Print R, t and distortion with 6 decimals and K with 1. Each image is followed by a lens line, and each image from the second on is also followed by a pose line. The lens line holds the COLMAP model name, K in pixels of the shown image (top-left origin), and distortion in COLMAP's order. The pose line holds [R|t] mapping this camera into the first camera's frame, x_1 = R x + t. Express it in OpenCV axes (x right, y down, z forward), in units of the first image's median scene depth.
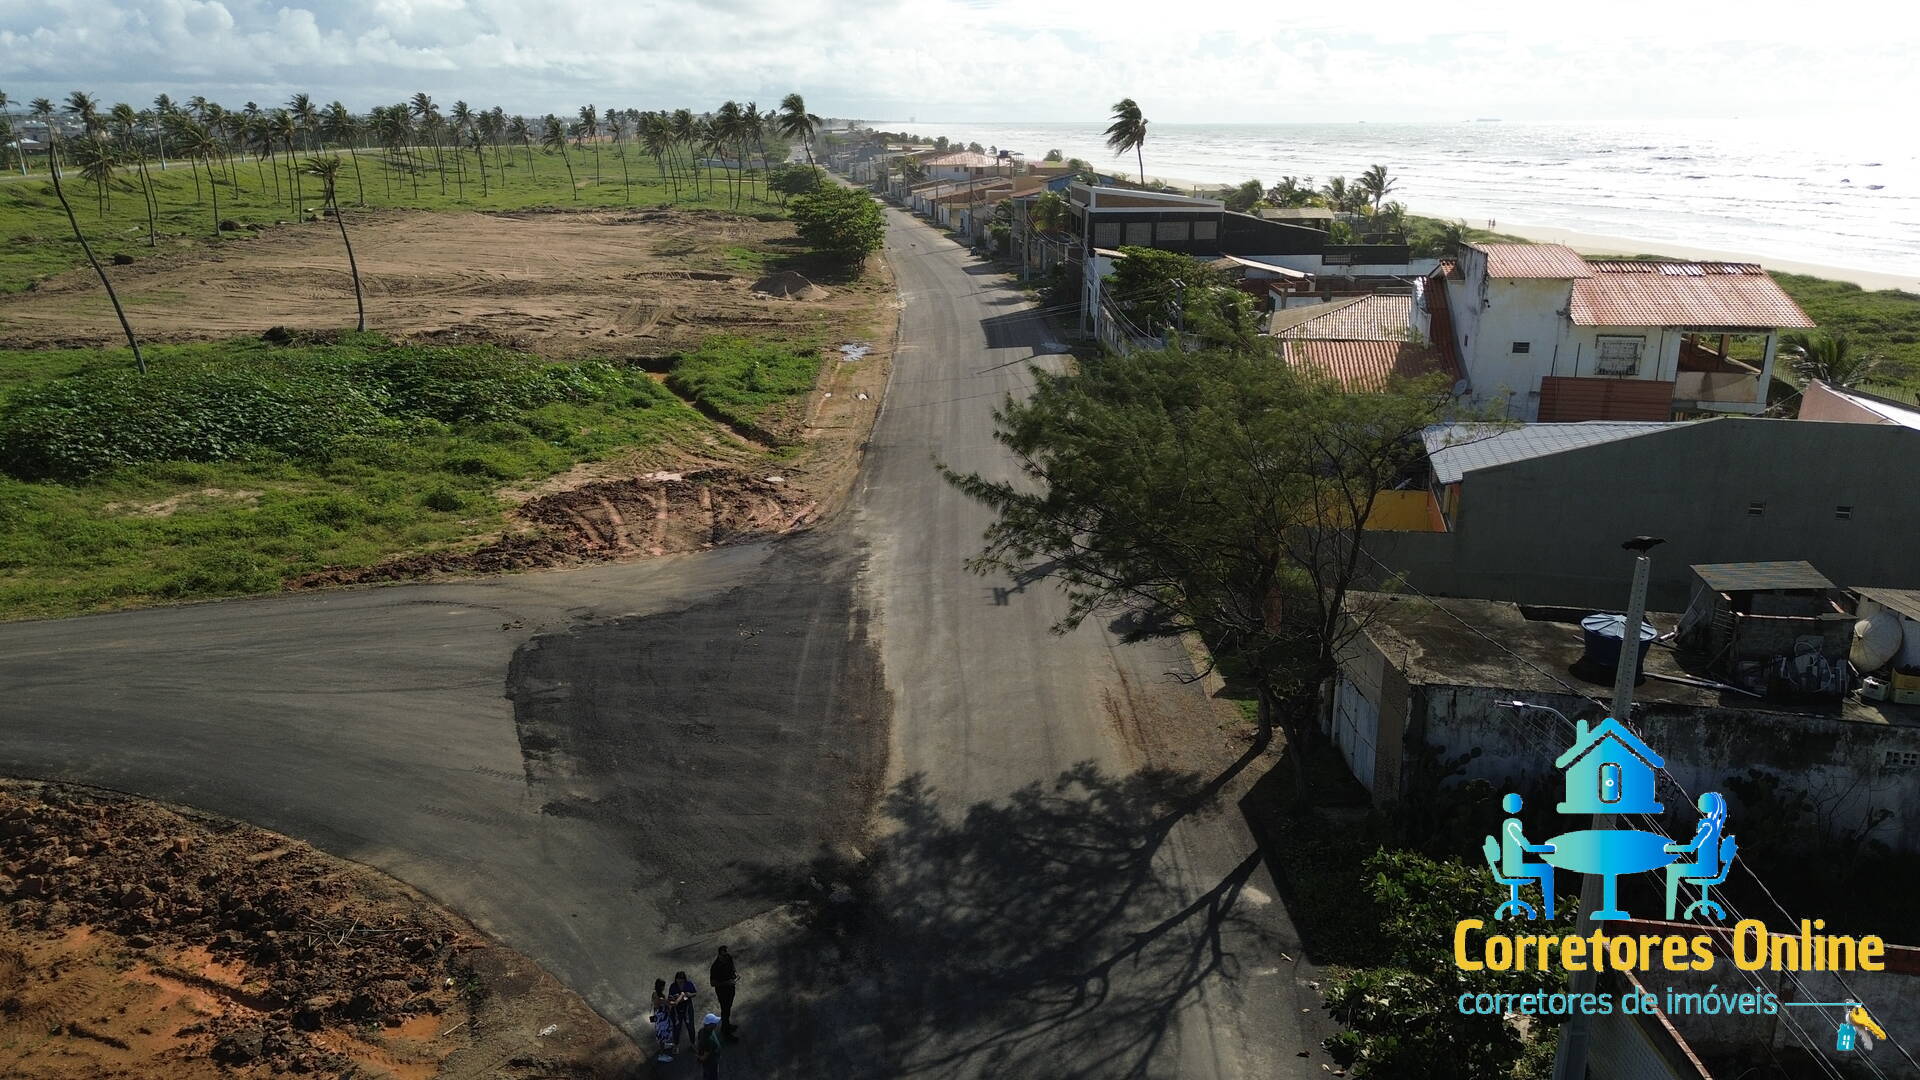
lens RADIAL K [[1355.6, 0, 964.2], [0, 1355.6, 511.8], [0, 0, 1]] dist [0.076279, -0.070558]
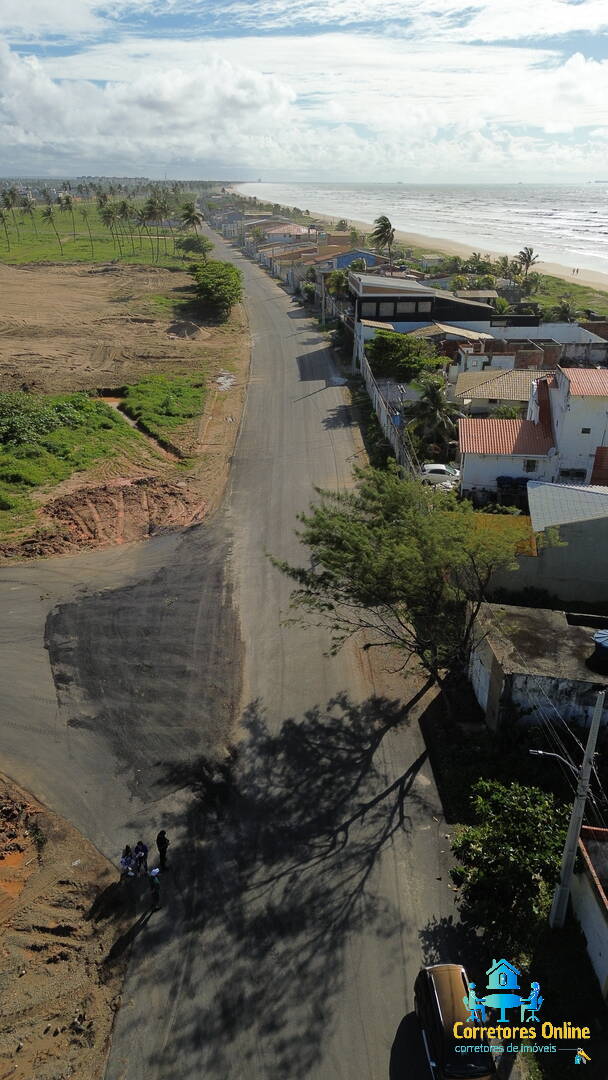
lens RADIAL K [[762.5, 0, 296.0], [0, 762.5, 528.5], [0, 0, 1]] dist [0.076279, -0.070558]
pose [[0.999974, 0.000928, 0.007091, 0.014513], [-0.001931, 0.989735, 0.142899, -0.215396], [-0.006886, -0.142909, 0.989712, -0.062774]]
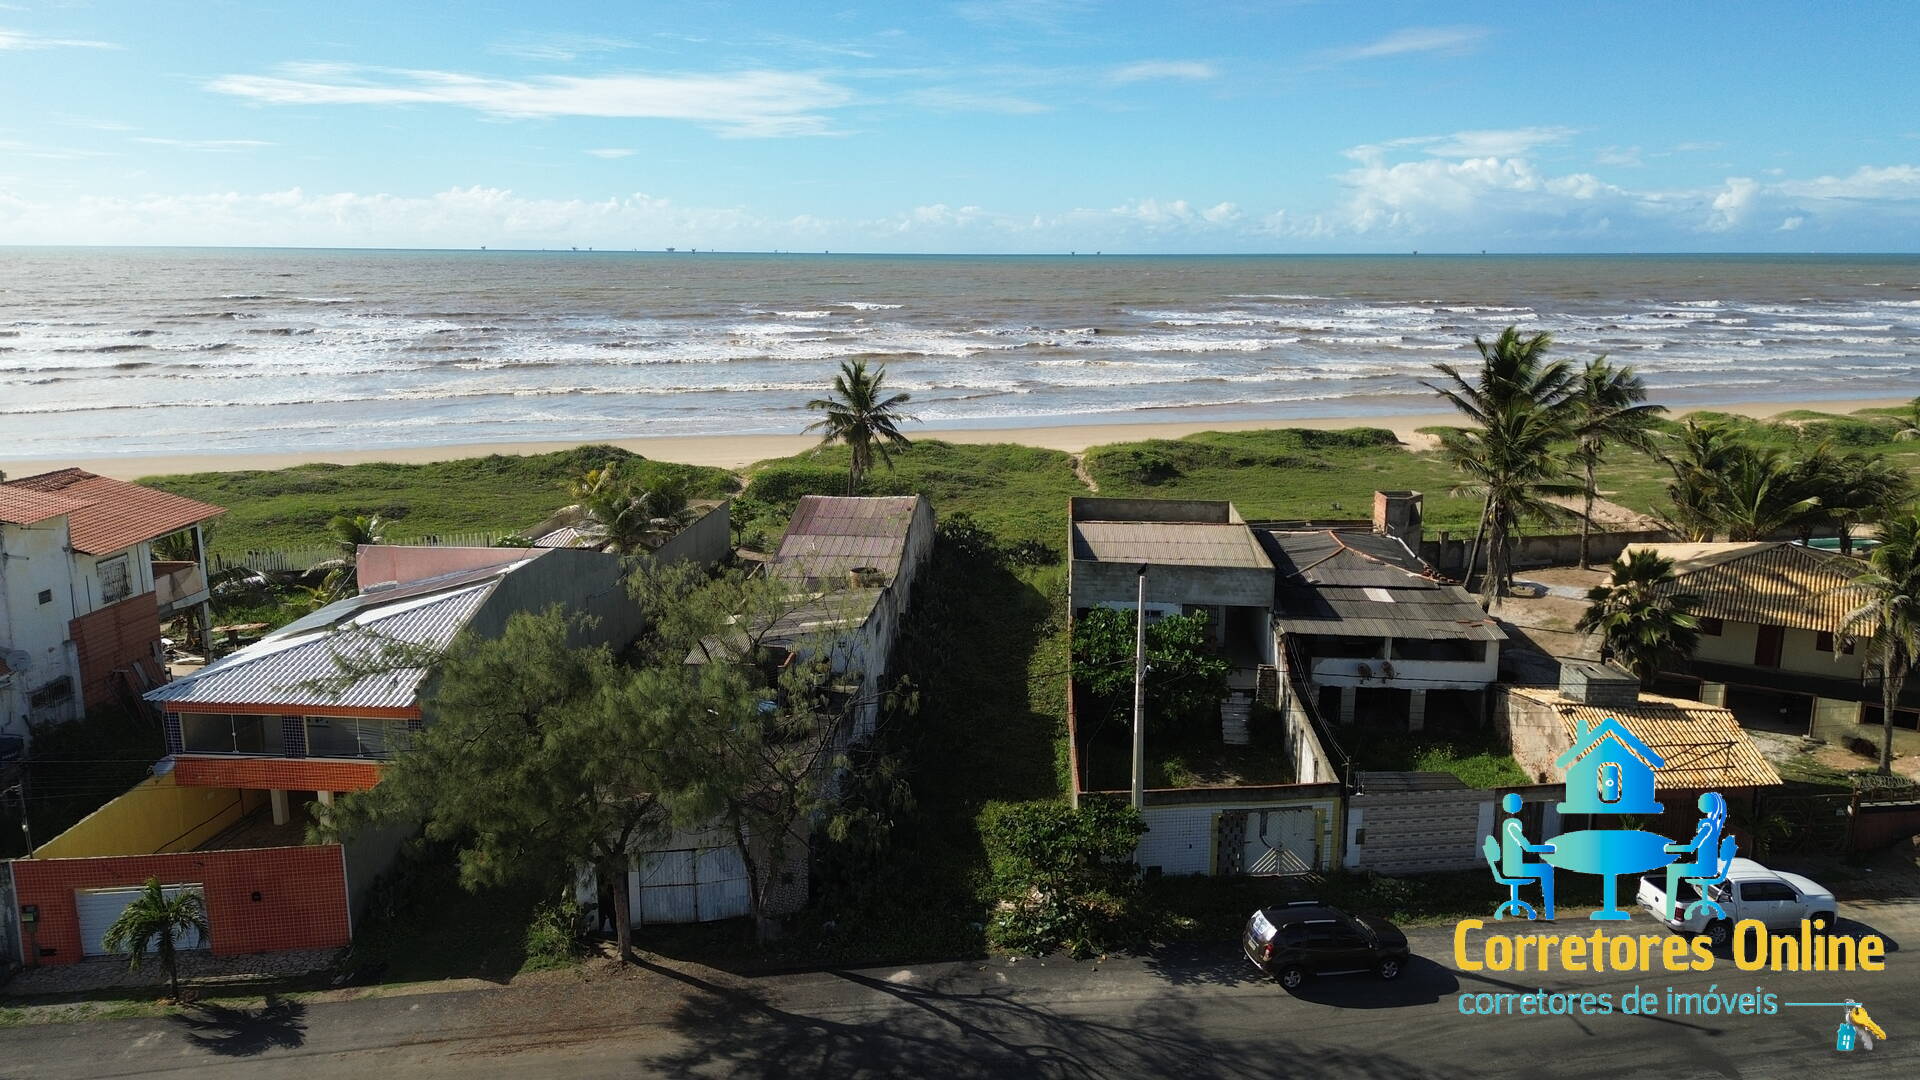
lens RADIAL K [[1355.6, 0, 969.0], [0, 1355.6, 548.4], [0, 0, 1]] dist [0.076279, -0.070558]
pose [[-0.138343, -0.217329, 0.966245, -0.786769], [0.271143, 0.930040, 0.248007, -0.322667], [-0.952545, 0.296301, -0.069738, 0.785314]]
